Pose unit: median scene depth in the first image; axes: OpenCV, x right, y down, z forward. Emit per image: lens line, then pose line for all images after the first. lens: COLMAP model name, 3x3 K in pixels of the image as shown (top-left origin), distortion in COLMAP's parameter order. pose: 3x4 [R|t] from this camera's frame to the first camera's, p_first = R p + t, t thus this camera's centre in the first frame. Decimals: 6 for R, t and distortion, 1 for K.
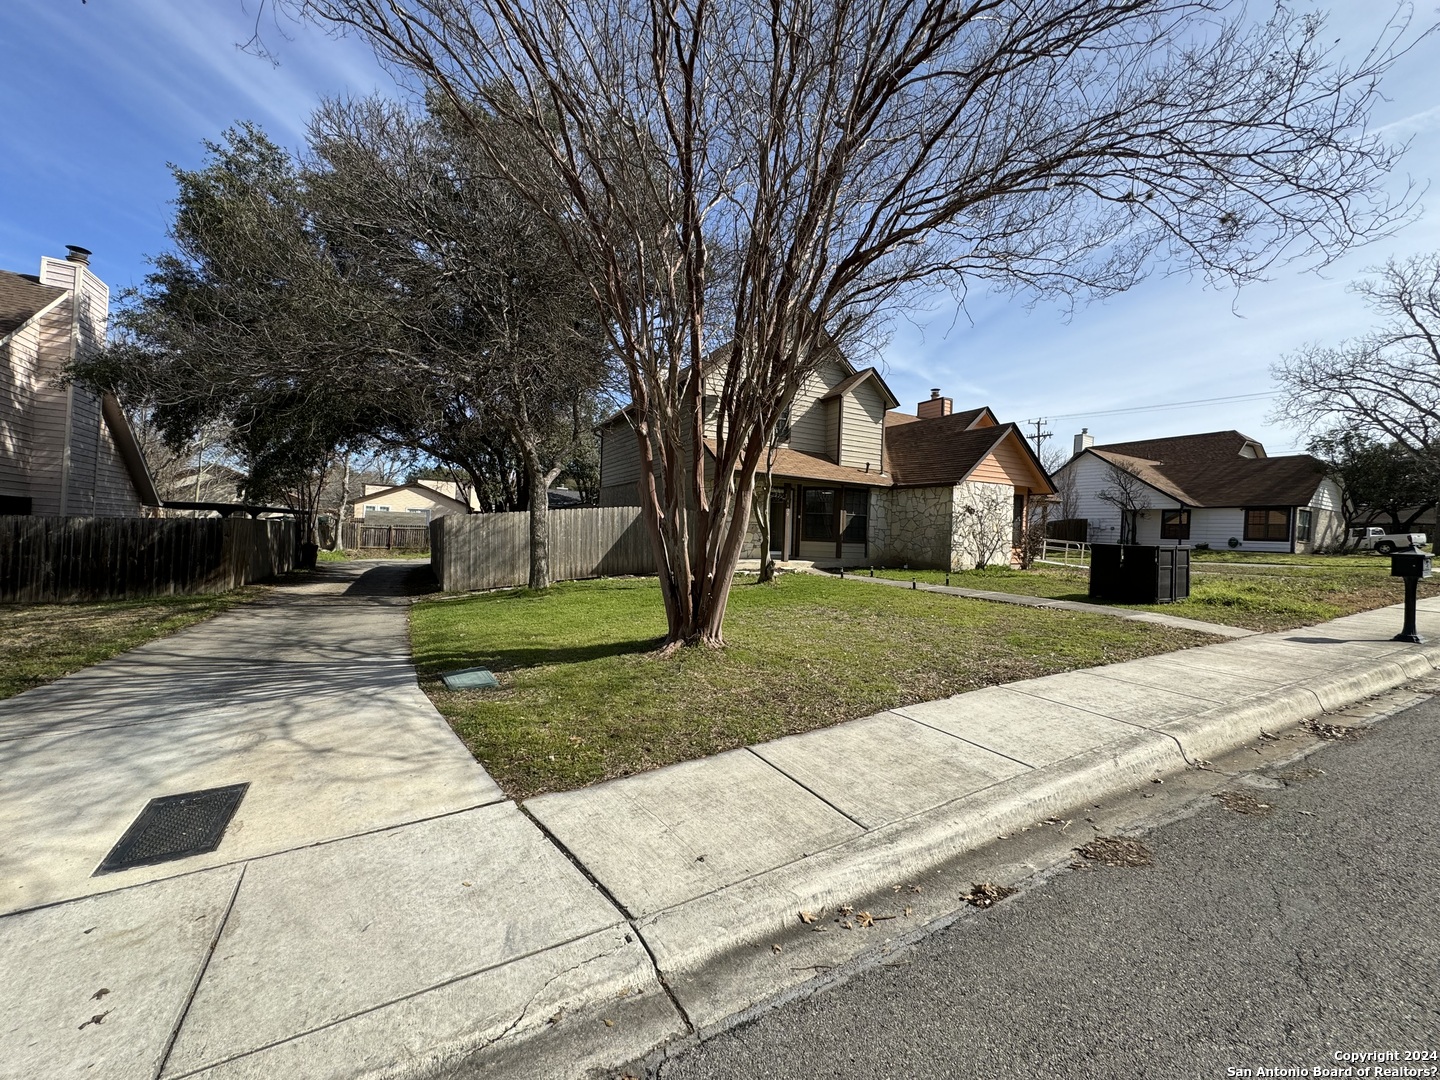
lens RADIAL K [[574.8, 0, 713.2], [0, 574.8, 535.5], [0, 0, 1]] dist [-0.002538, 0.000203]
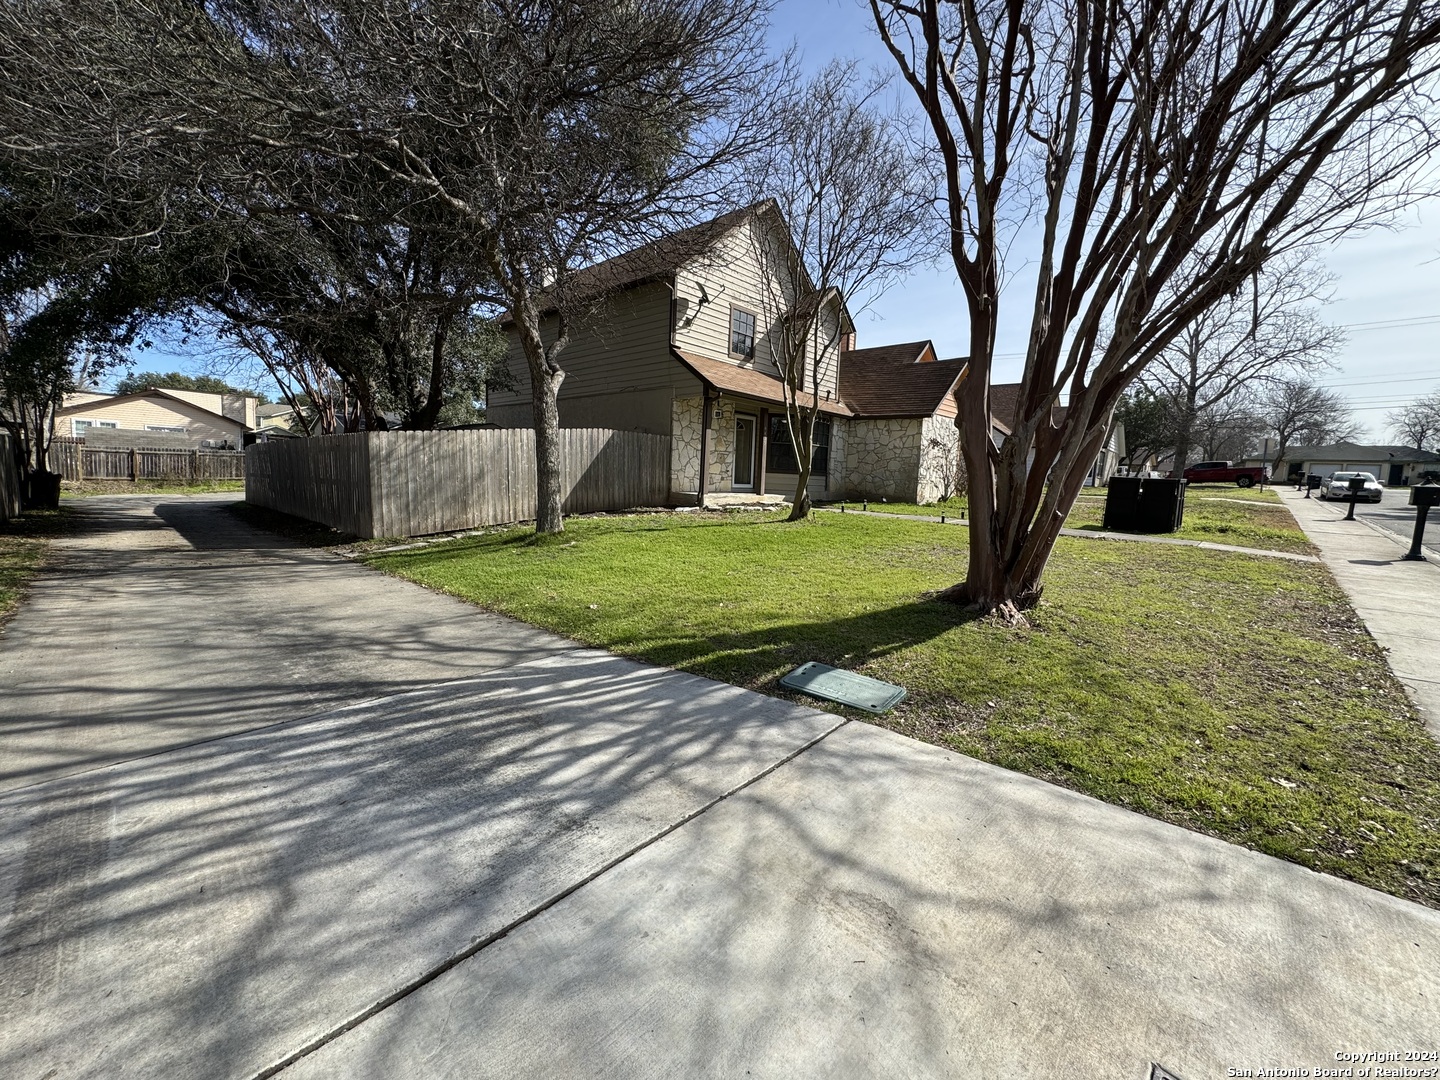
lens RADIAL K [[574.8, 0, 713.2], [0, 574.8, 535.5], [0, 0, 1]] dist [-0.002538, 0.000203]
pose [[0.947599, -0.026683, 0.318346, -0.253358], [-0.010230, 0.993460, 0.113717, 0.006142], [-0.319299, -0.111015, 0.941129, 0.162495]]
